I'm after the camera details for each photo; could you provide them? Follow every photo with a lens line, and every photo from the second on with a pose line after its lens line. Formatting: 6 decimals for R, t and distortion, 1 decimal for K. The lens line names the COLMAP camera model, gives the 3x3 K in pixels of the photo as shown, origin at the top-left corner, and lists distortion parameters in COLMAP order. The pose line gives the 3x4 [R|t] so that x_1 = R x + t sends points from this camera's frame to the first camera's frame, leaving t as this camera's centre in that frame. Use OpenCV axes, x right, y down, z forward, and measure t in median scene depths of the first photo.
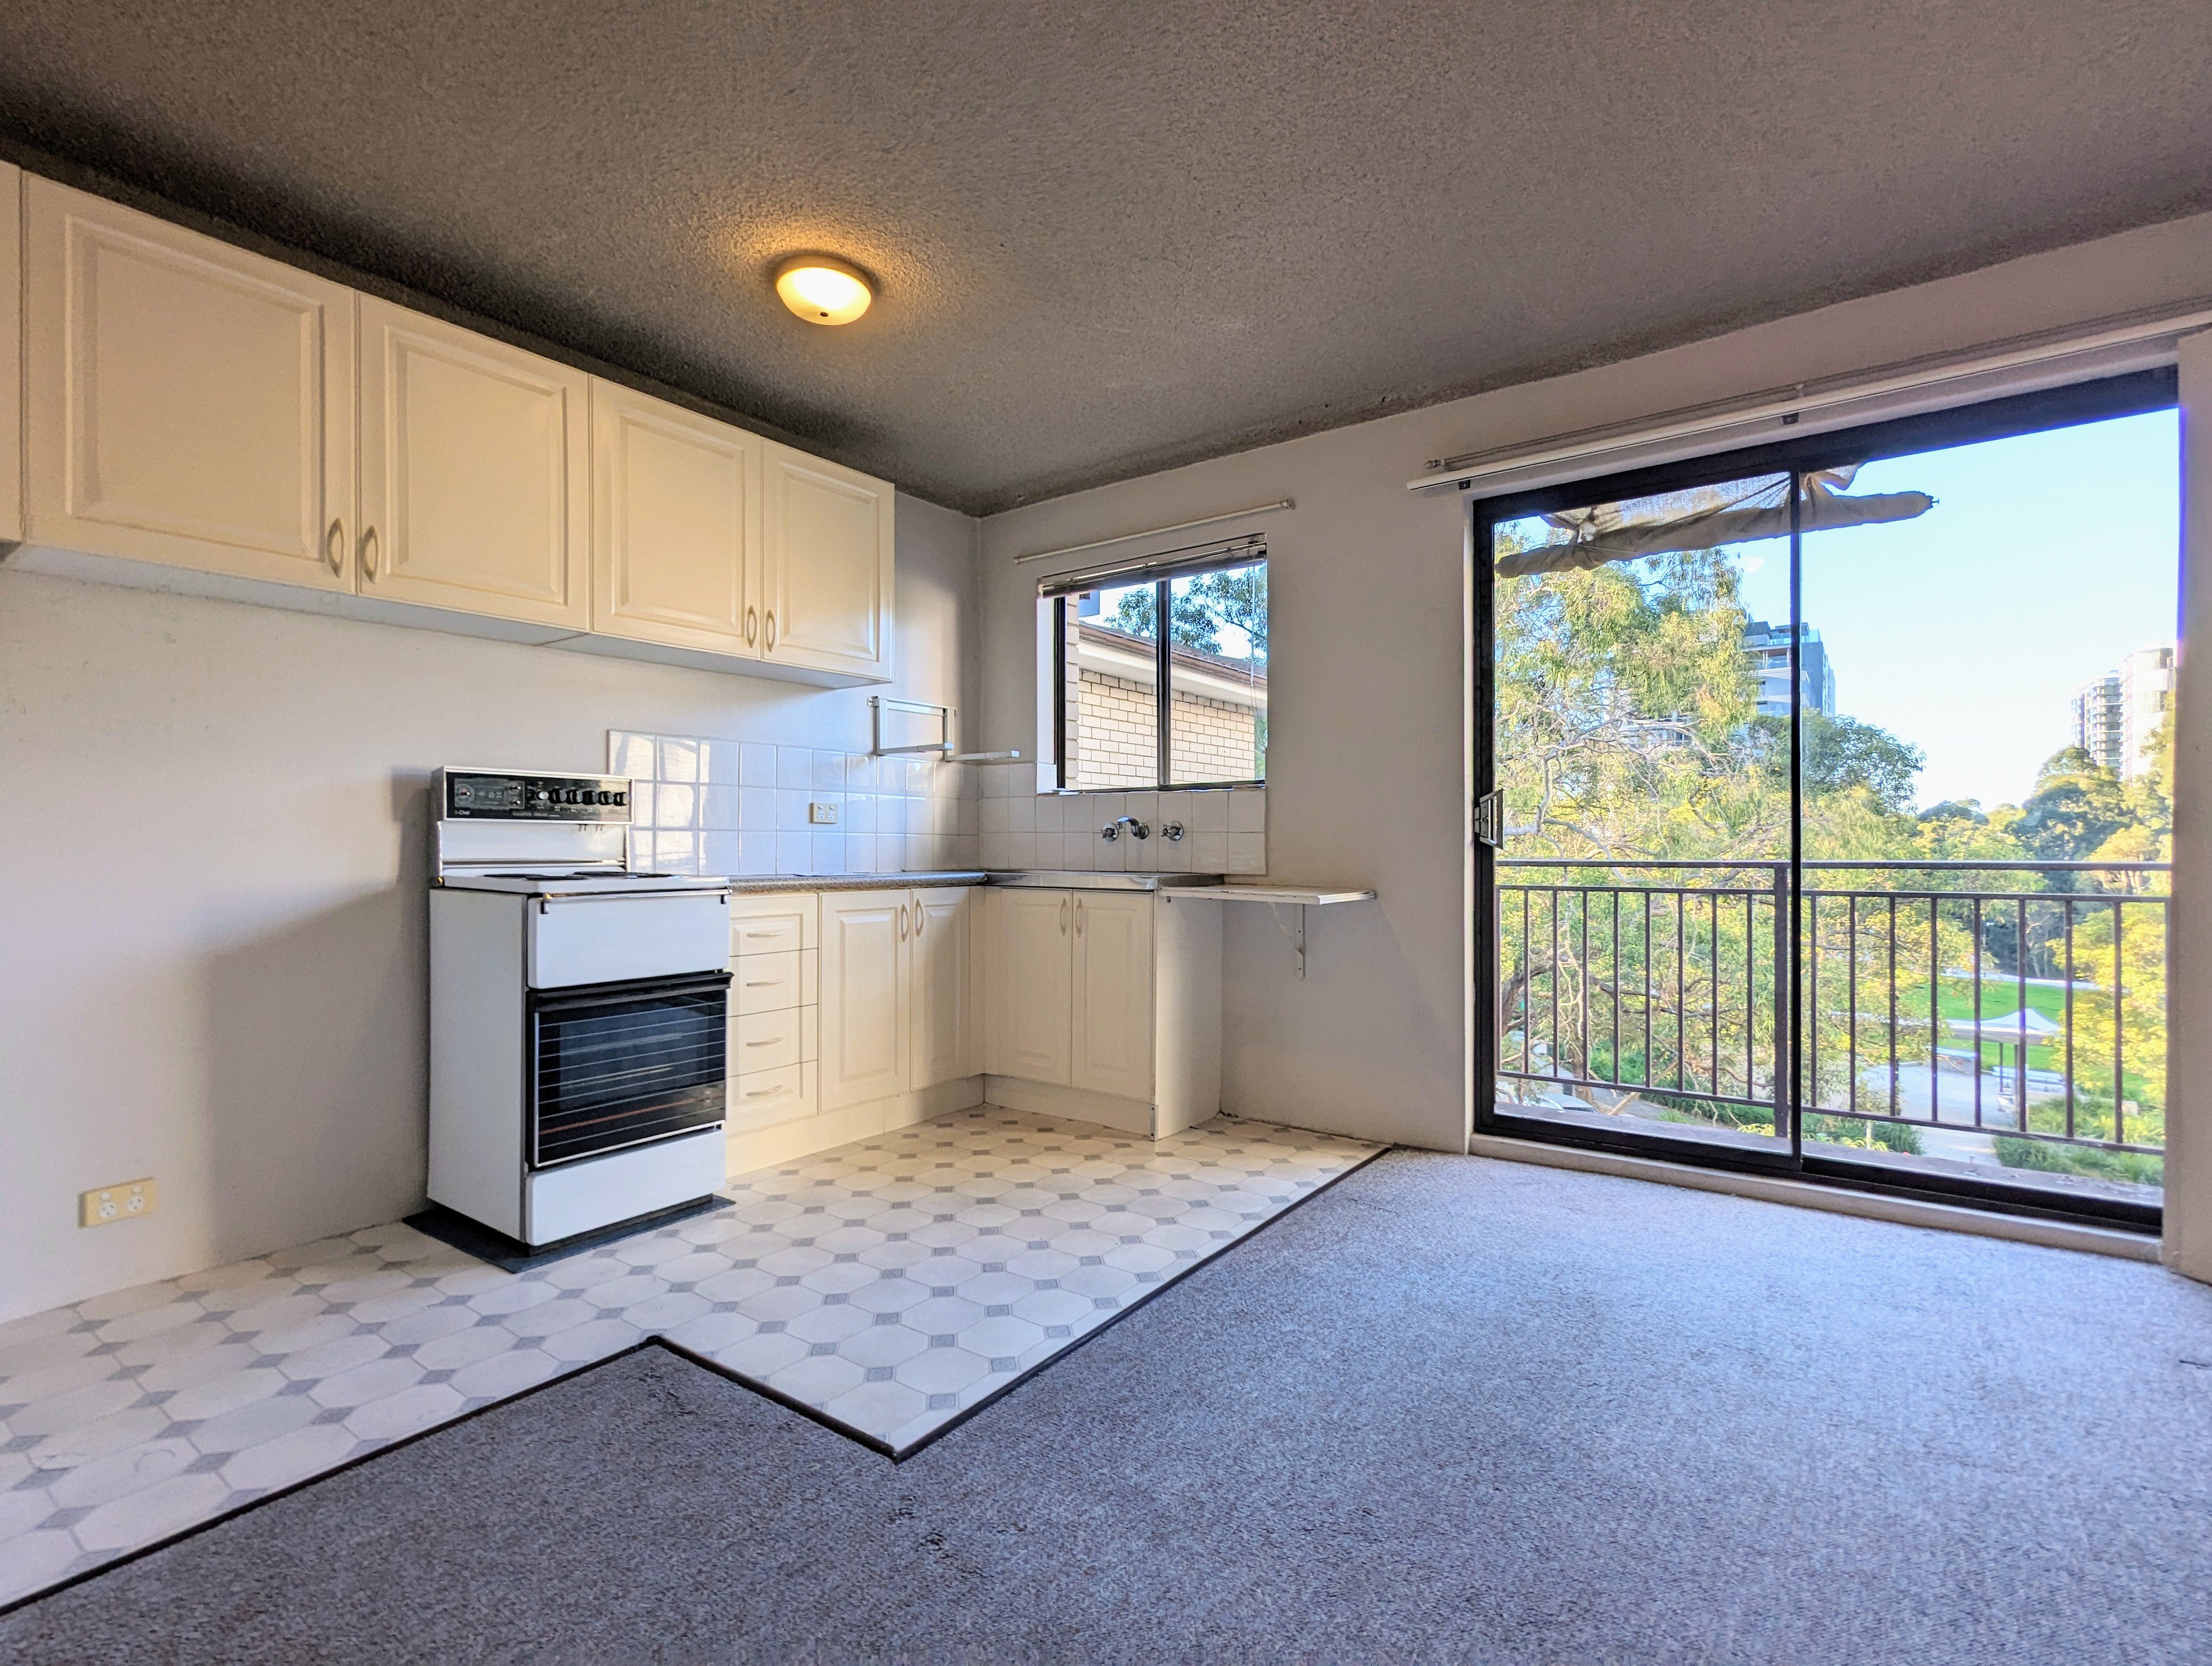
lens RADIAL K [[1071.5, 0, 1106.0], [0, 1071.5, 833.0], [0, 0, 1]] dist [-0.002820, -0.000104]
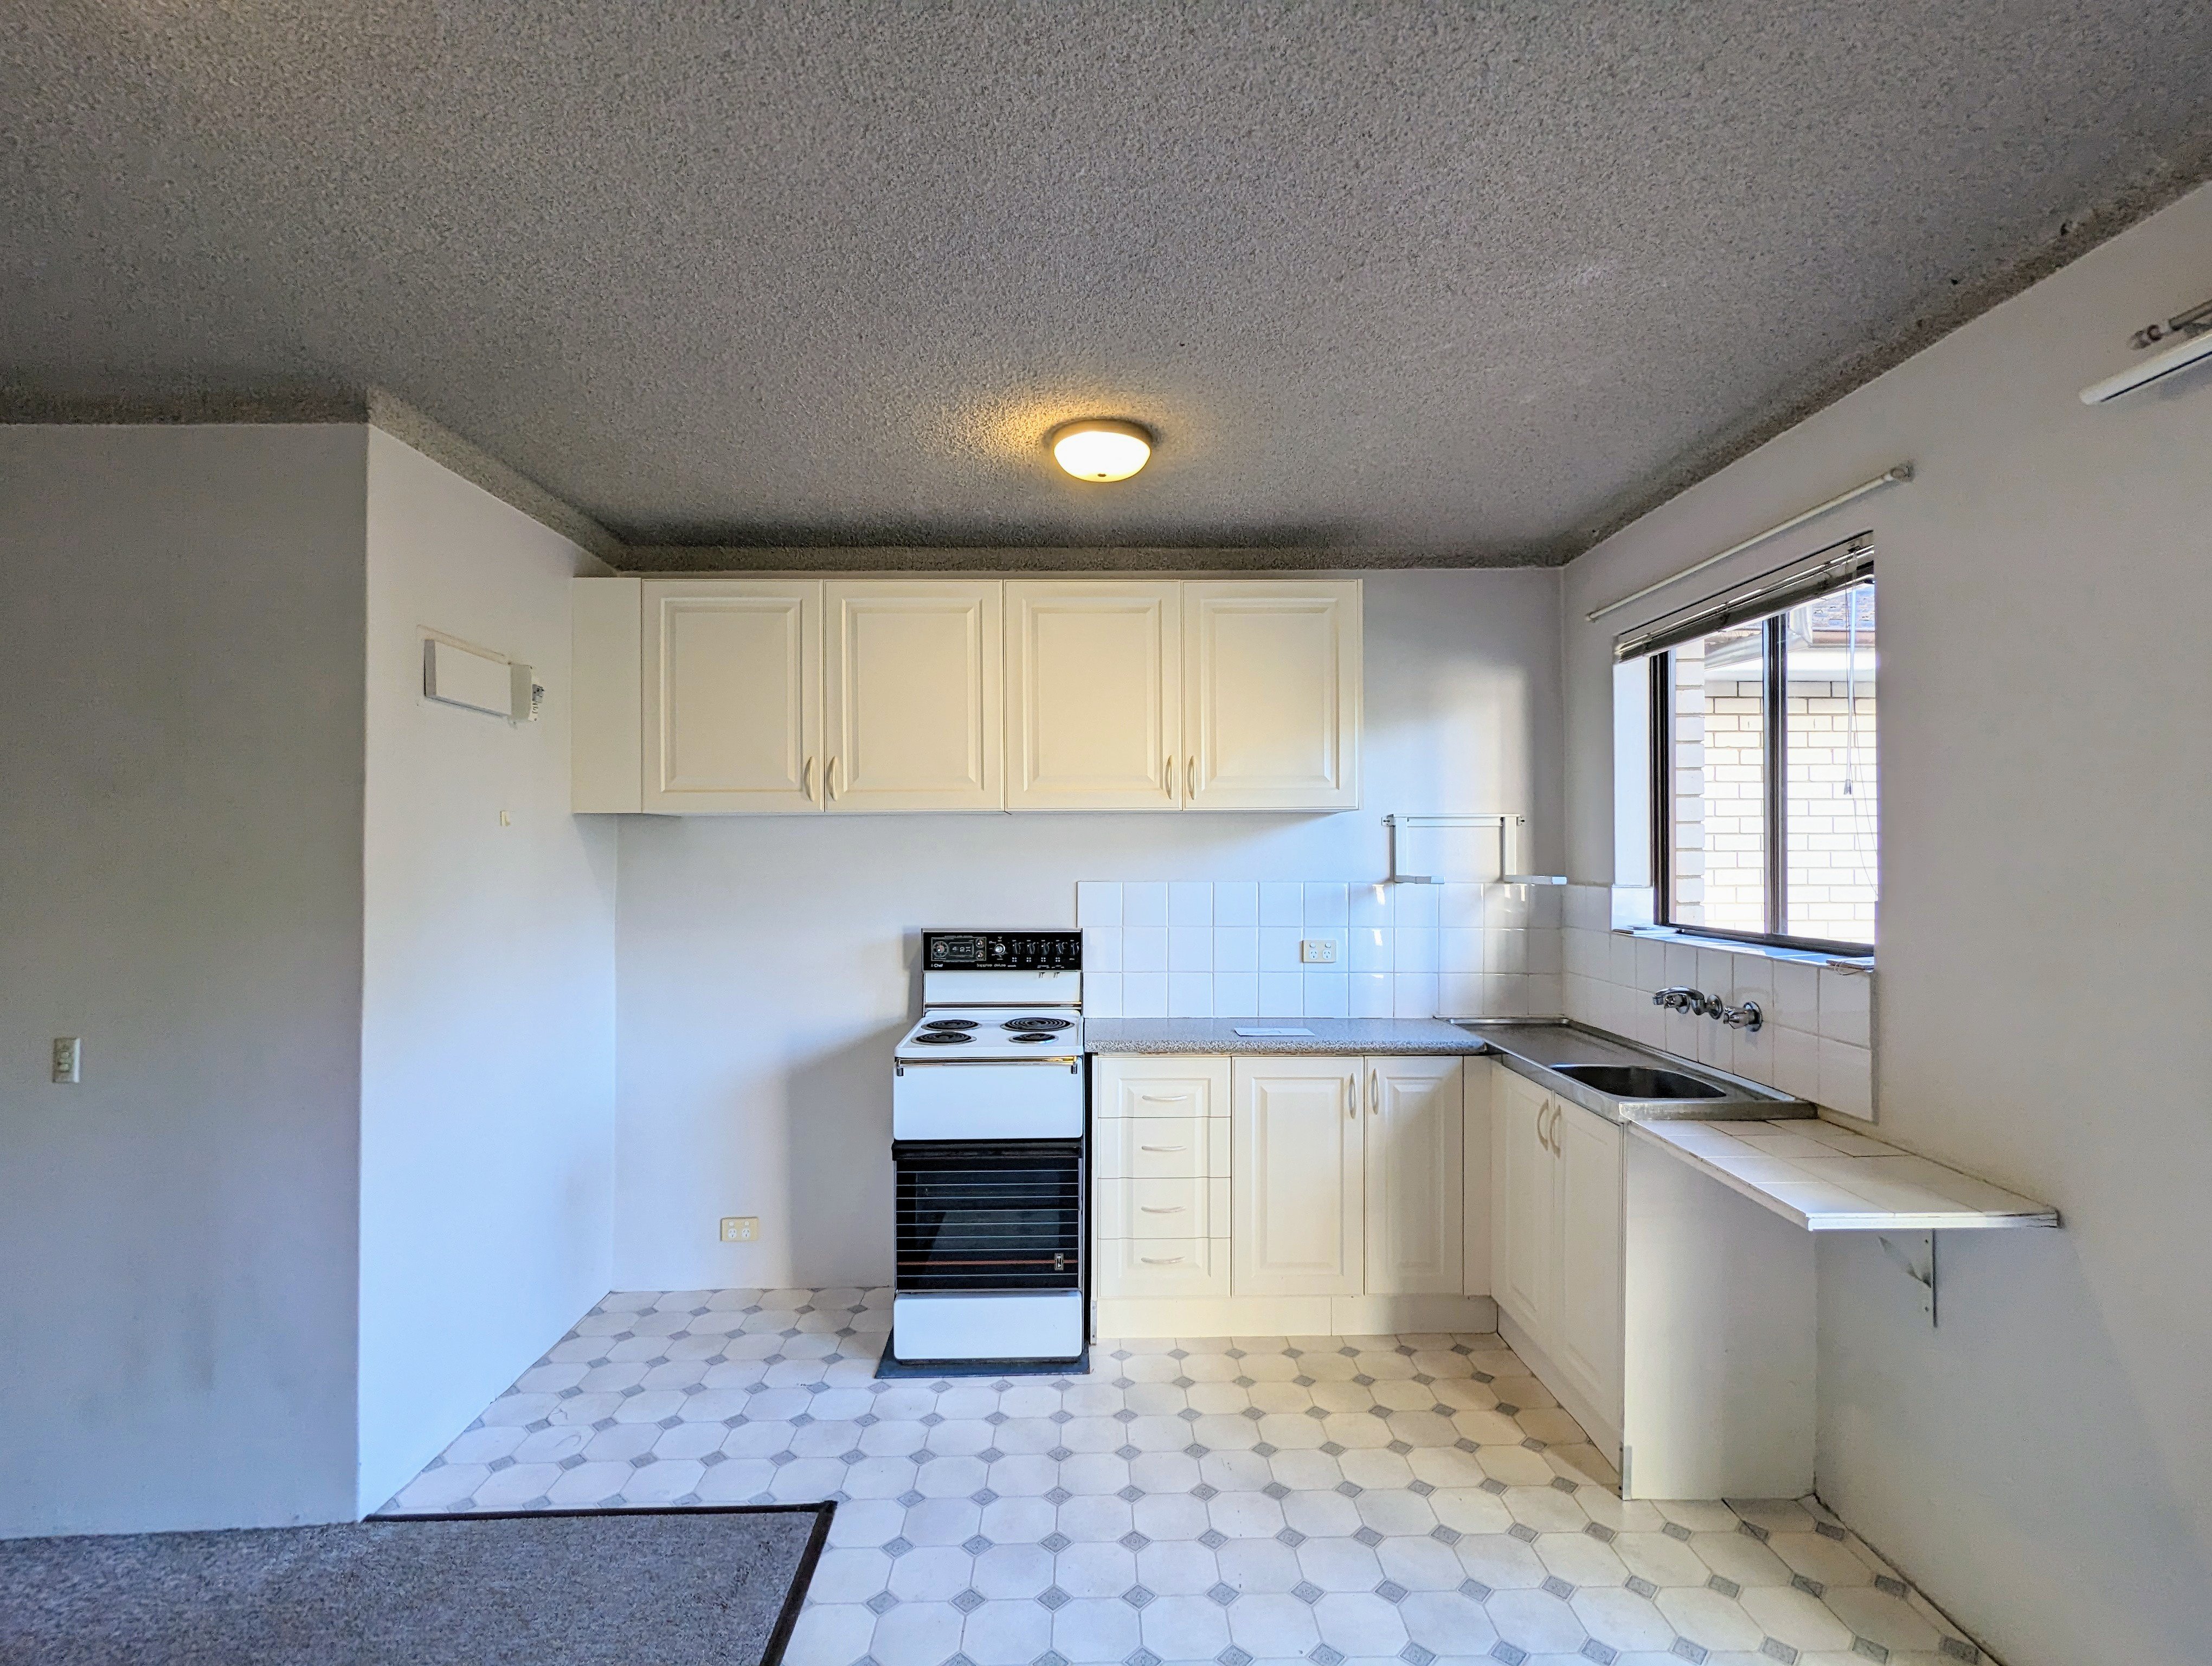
lens RADIAL K [[1061.0, 0, 1106.0], [0, 1061.0, 833.0], [0, 0, 1]] dist [0.000948, 0.001739]
pose [[0.599470, -0.012886, -0.800294, 0.430384], [0.014820, 0.999878, -0.004998, -0.143878], [0.800260, -0.008865, 0.599587, 0.387043]]
